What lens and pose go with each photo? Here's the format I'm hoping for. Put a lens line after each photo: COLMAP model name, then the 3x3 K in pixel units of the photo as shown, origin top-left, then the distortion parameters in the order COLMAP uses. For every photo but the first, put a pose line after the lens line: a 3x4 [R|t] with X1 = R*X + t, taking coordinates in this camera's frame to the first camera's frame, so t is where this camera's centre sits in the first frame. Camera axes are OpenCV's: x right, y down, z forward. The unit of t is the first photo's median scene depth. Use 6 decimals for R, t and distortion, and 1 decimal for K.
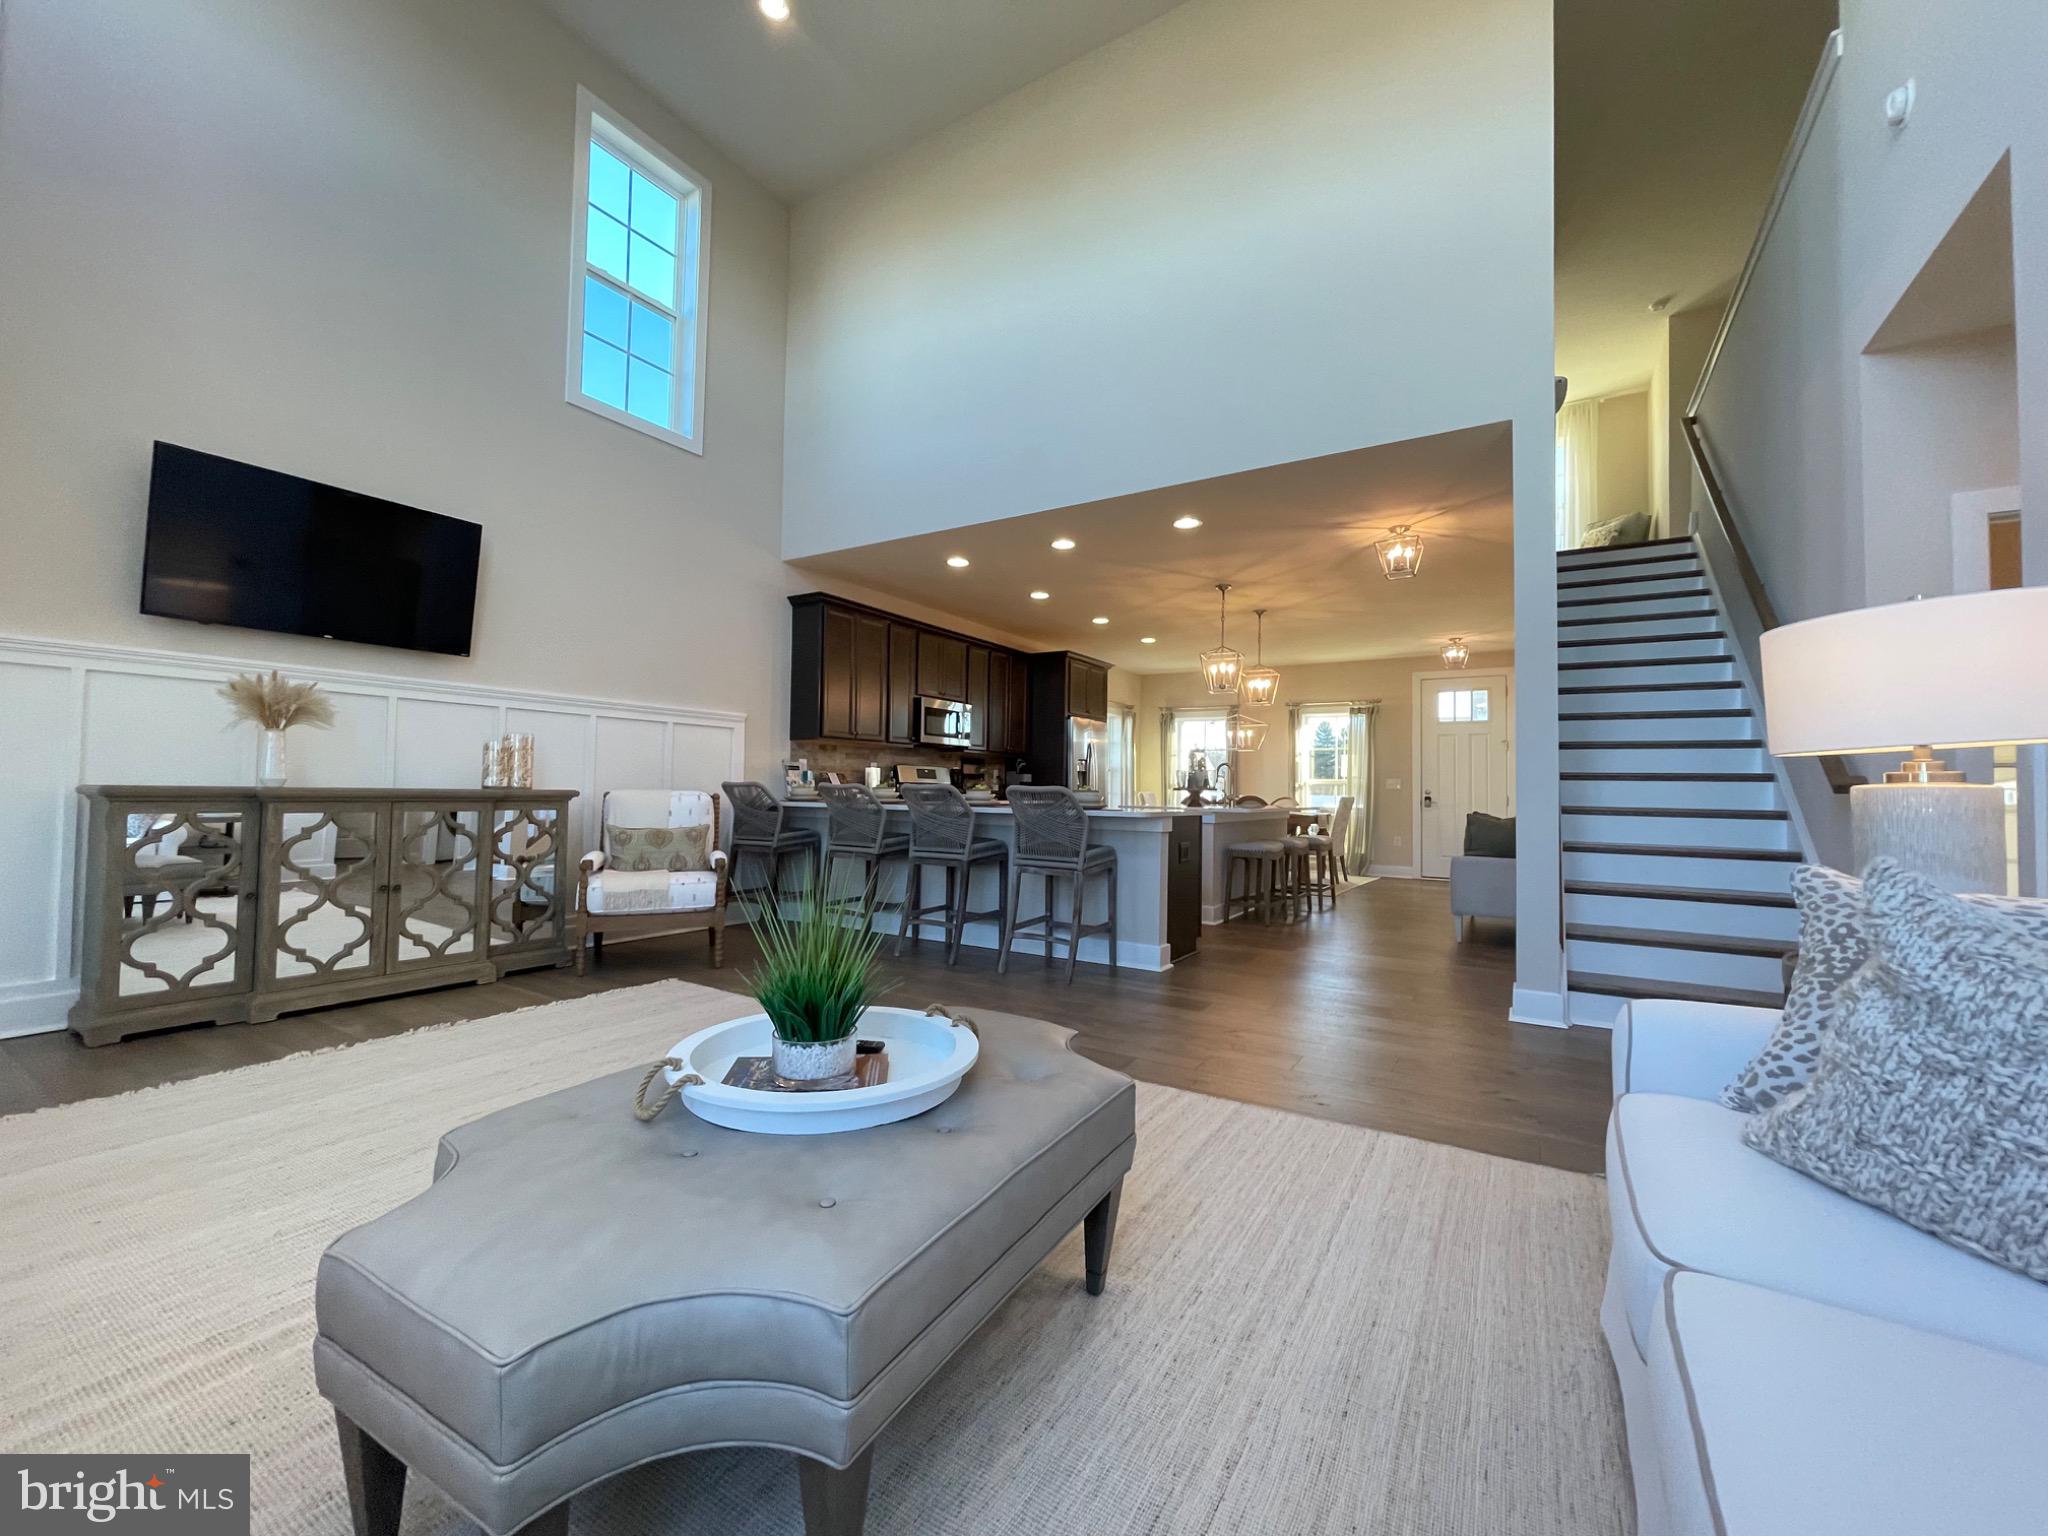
lens RADIAL K [[835.3, 0, 1024.0], [0, 835.3, 768.0], [0, 0, 1]] dist [-0.001901, -0.000321]
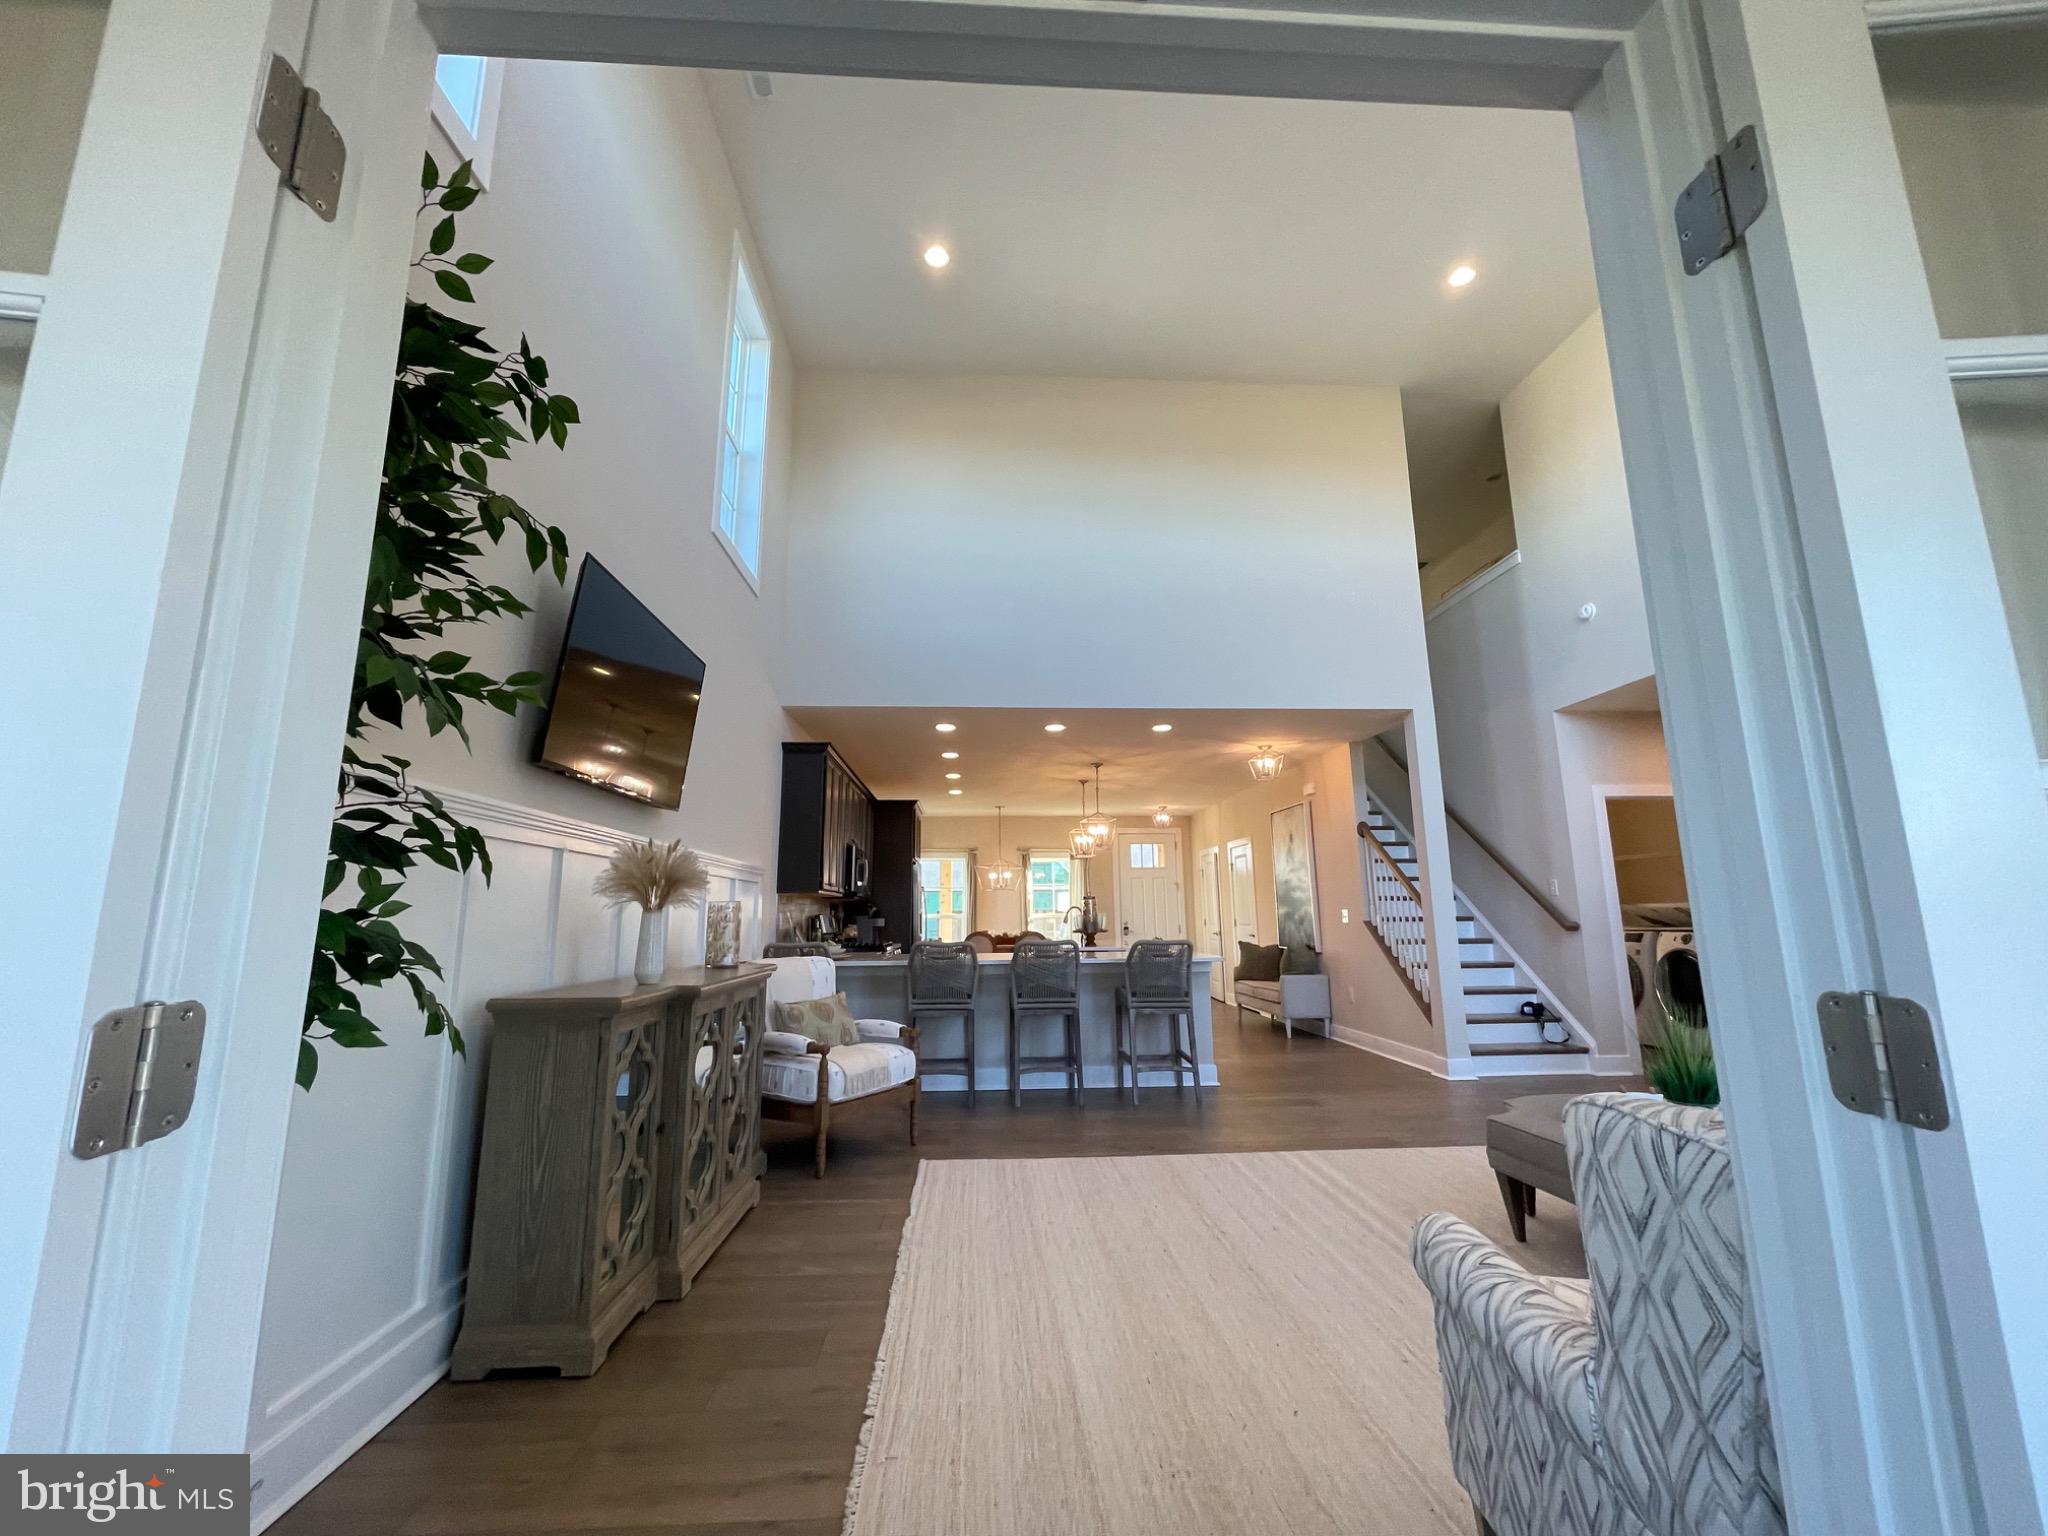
lens RADIAL K [[835.3, 0, 1024.0], [0, 835.3, 768.0], [0, 0, 1]] dist [-0.001901, -0.000321]
pose [[0.821252, 0.081545, 0.564708, -0.668789], [-0.000060, 0.989747, -0.142834, -0.042680], [-0.570566, 0.117269, 0.812836, 0.069875]]
